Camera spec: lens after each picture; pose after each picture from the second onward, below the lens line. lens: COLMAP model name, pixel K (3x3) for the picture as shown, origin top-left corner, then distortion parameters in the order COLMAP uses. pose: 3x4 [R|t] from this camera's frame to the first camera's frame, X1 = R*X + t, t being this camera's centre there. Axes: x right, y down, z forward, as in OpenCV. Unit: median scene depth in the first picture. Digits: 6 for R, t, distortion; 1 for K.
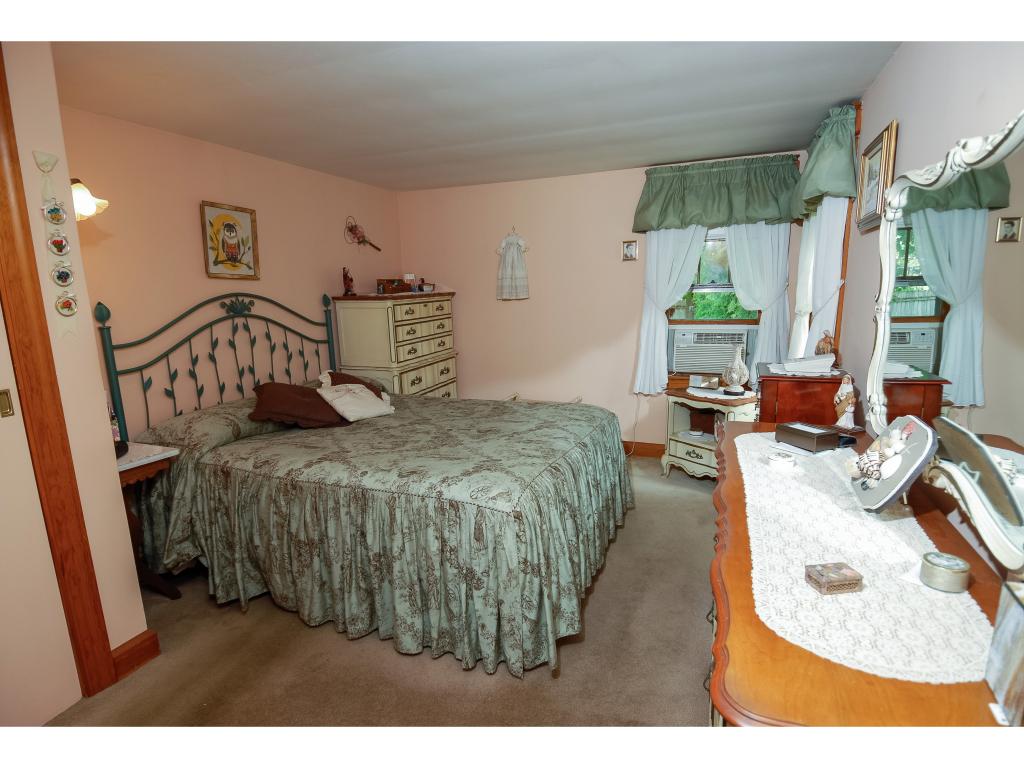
lens RADIAL K [[535.9, 0, 512.5], [0, 535.9, 390.1], [0, 0, 1]] dist [0.066308, -0.060955]
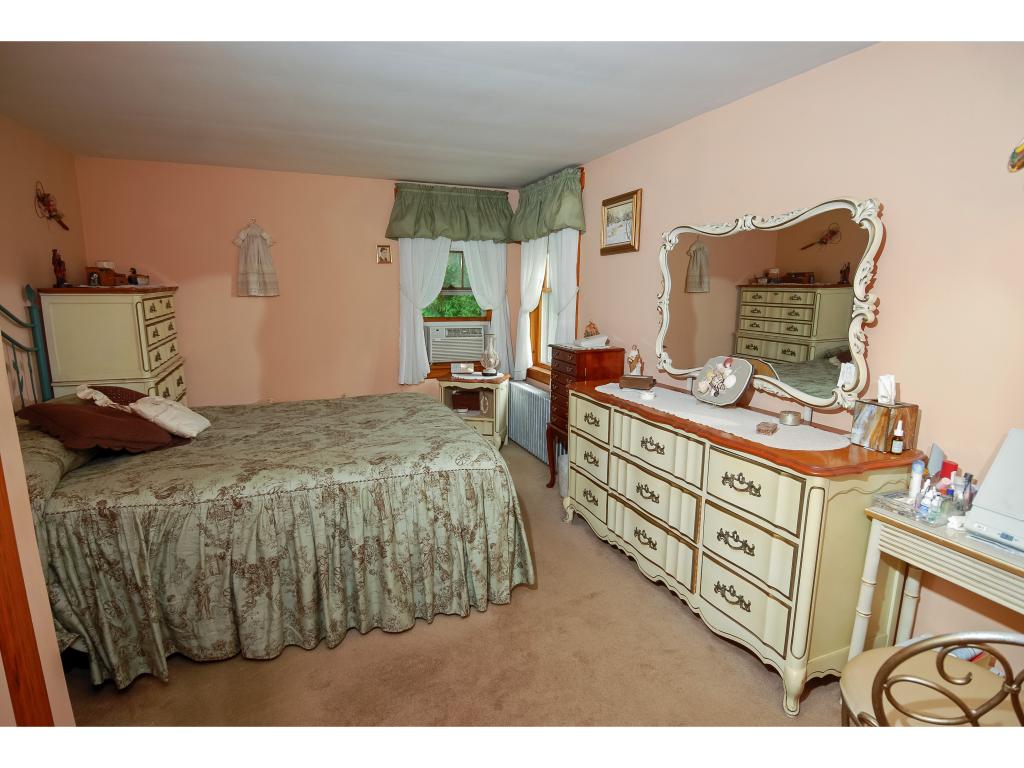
lens RADIAL K [[535.9, 0, 512.5], [0, 535.9, 390.1], [0, 0, 1]] dist [0.066308, -0.060955]
pose [[0.732022, -0.097936, 0.674205, -0.403648], [0.107773, 0.993799, 0.027346, 0.013435], [-0.672703, 0.052644, 0.738037, 0.042621]]
